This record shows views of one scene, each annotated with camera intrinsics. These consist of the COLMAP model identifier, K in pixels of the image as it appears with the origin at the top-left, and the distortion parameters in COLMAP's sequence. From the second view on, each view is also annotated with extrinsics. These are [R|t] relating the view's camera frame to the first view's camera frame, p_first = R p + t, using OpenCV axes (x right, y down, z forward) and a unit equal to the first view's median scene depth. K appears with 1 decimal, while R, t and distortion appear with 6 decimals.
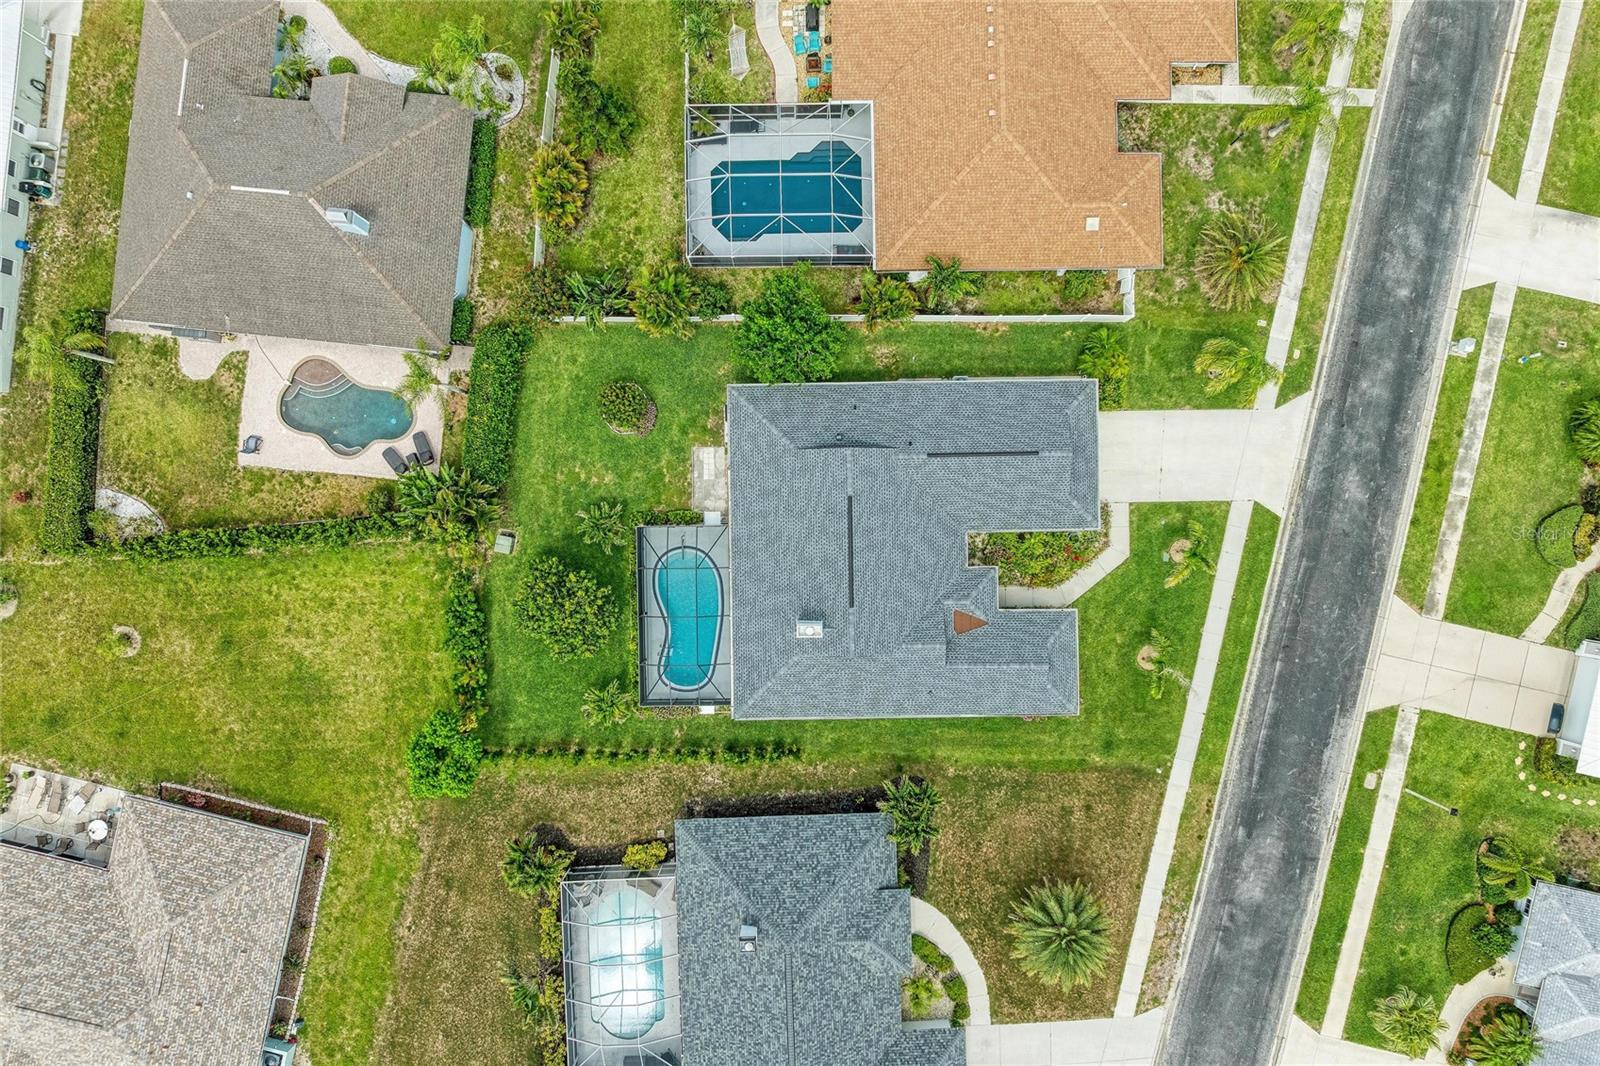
lens RADIAL K [[1111.8, 0, 821.5], [0, 1111.8, 533.4], [0, 0, 1]] dist [-0.033199, -0.001841]
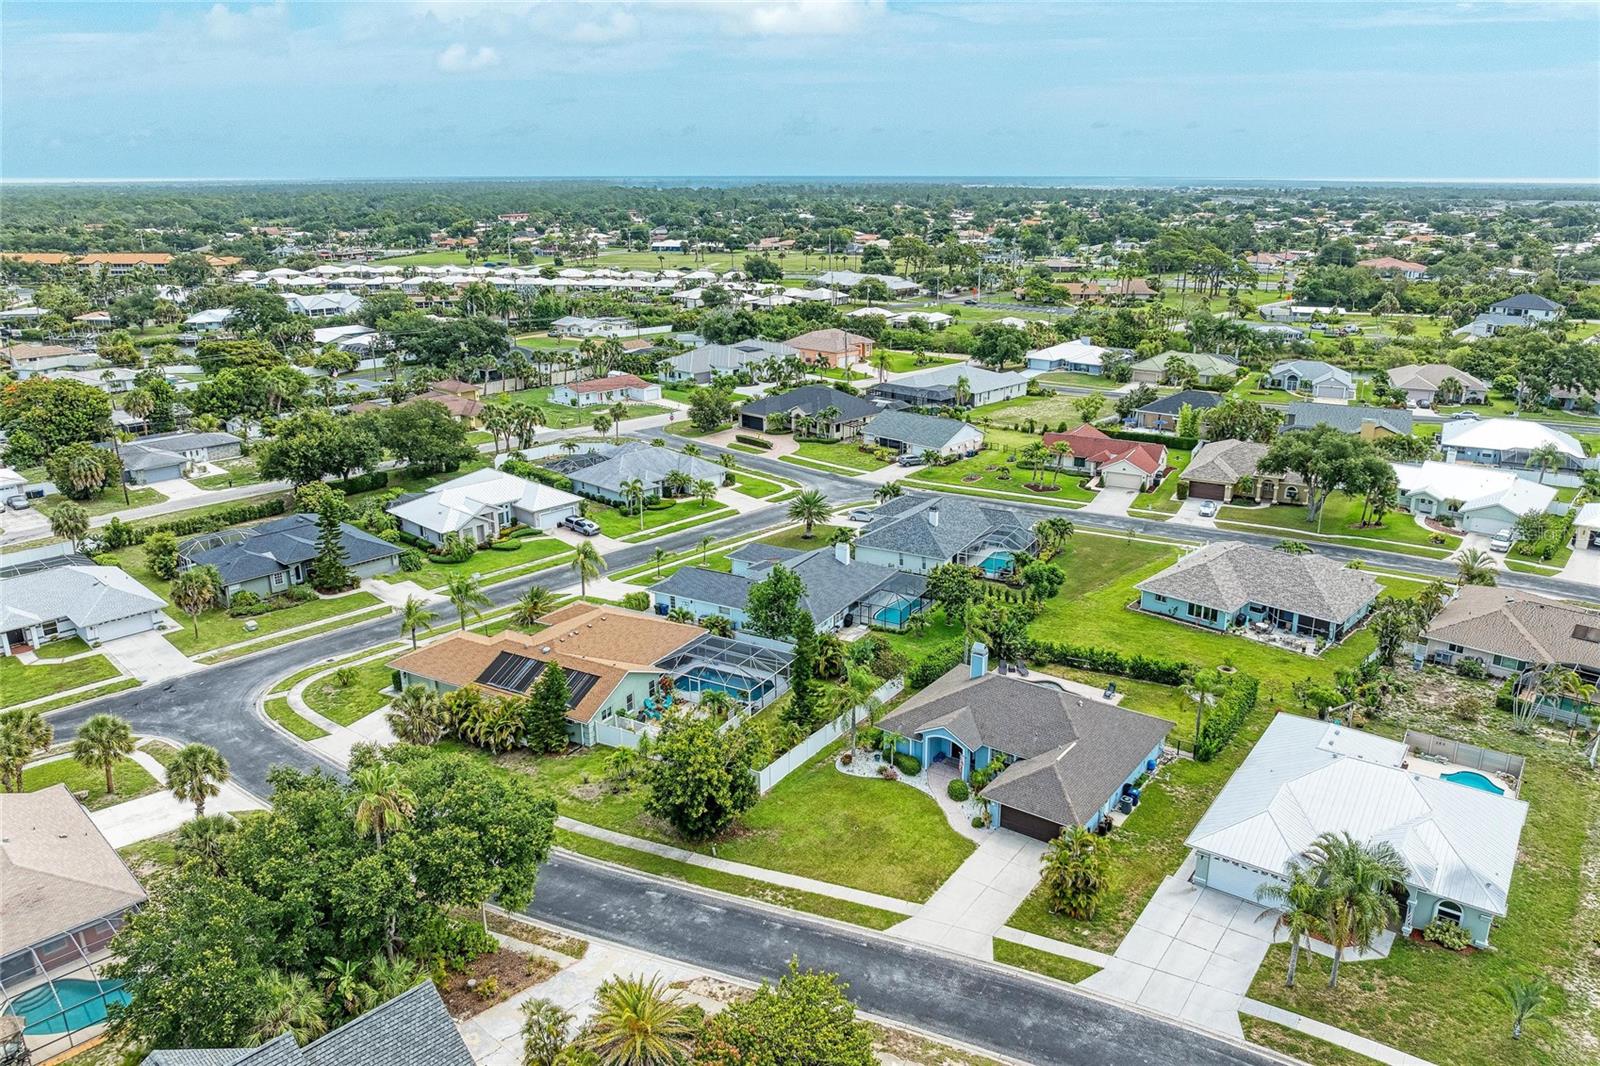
lens RADIAL K [[1133.6, 0, 811.8], [0, 1133.6, 534.8], [0, 0, 1]] dist [-0.030615, -0.001055]
pose [[-0.866621, -0.159236, 0.472876, -0.838442], [0.498948, -0.268390, 0.824026, -1.468937], [-0.004299, 0.950058, 0.312042, 0.299939]]
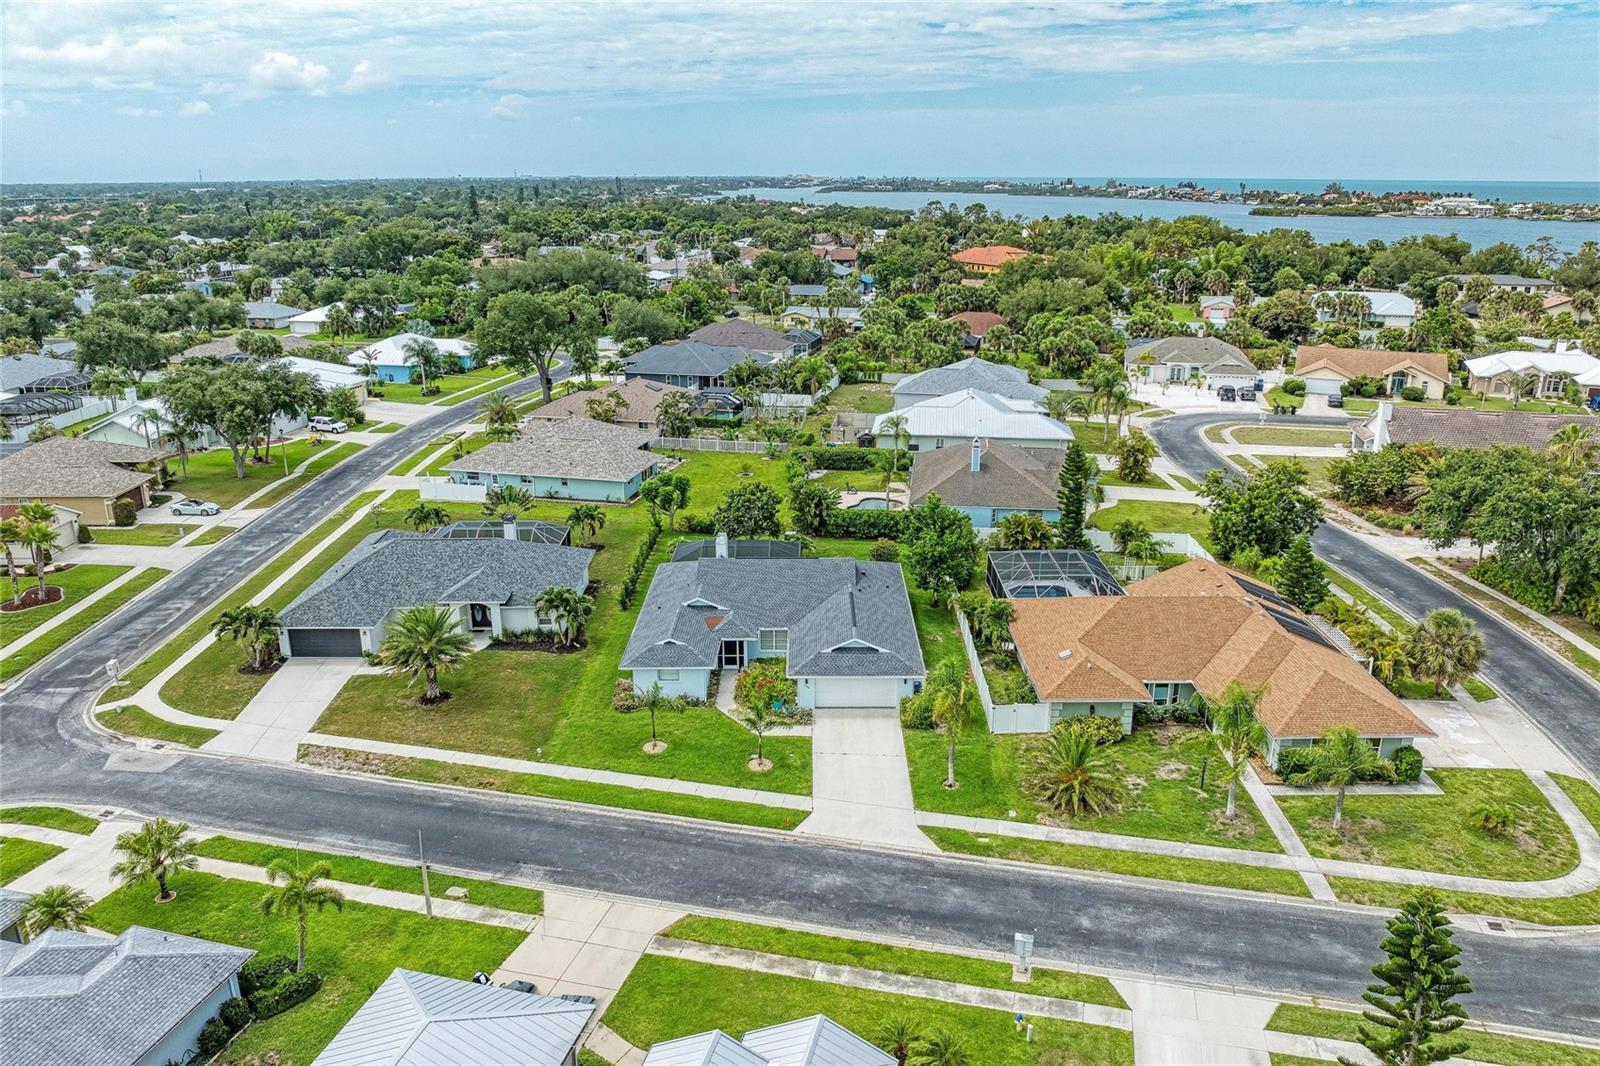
lens RADIAL K [[1117.6, 0, 809.1], [0, 1117.6, 533.7], [0, 0, 1]] dist [-0.040389, 0.000215]
pose [[-0.016651, 0.300201, -0.953731, 1.179030], [-0.999860, -0.006514, 0.015406, -0.039494], [-0.001588, 0.953854, 0.300267, 0.515815]]
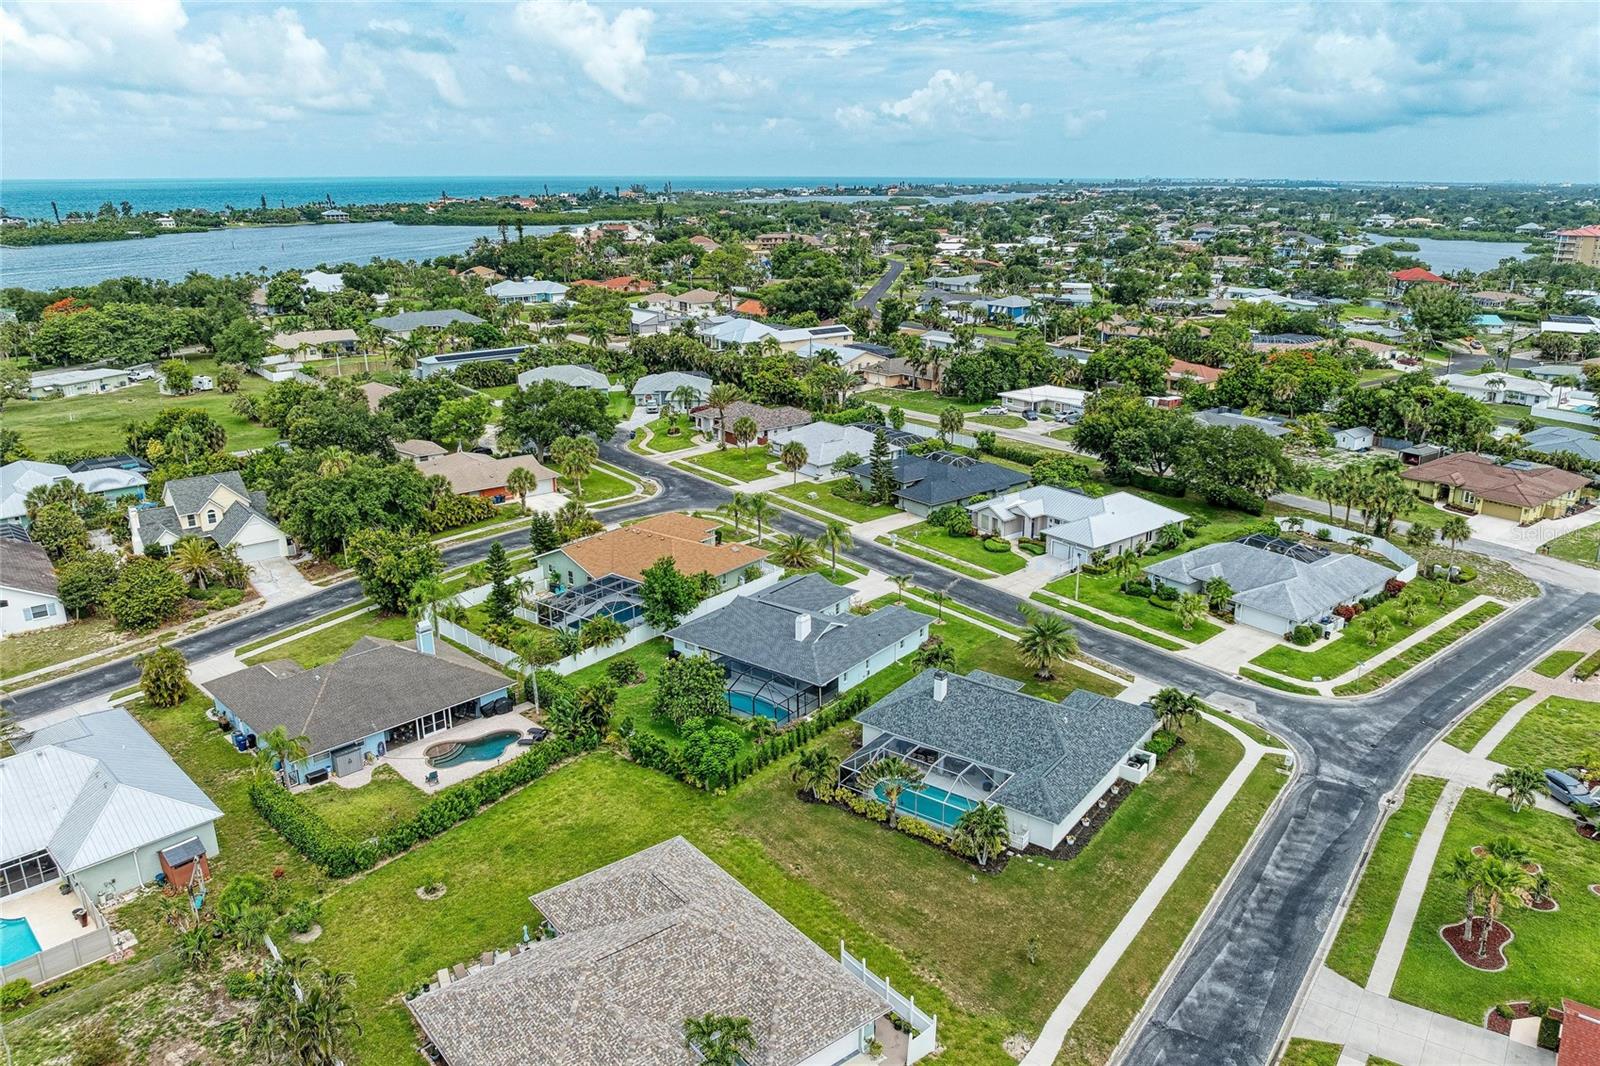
lens RADIAL K [[1127.9, 0, 818.0], [0, 1127.9, 527.7], [0, 0, 1]] dist [-0.035376, -0.001429]
pose [[0.613059, -0.242311, 0.751960, -1.131871], [0.790030, 0.184047, -0.584790, 0.975681], [0.003305, 0.952582, 0.304264, 0.306018]]
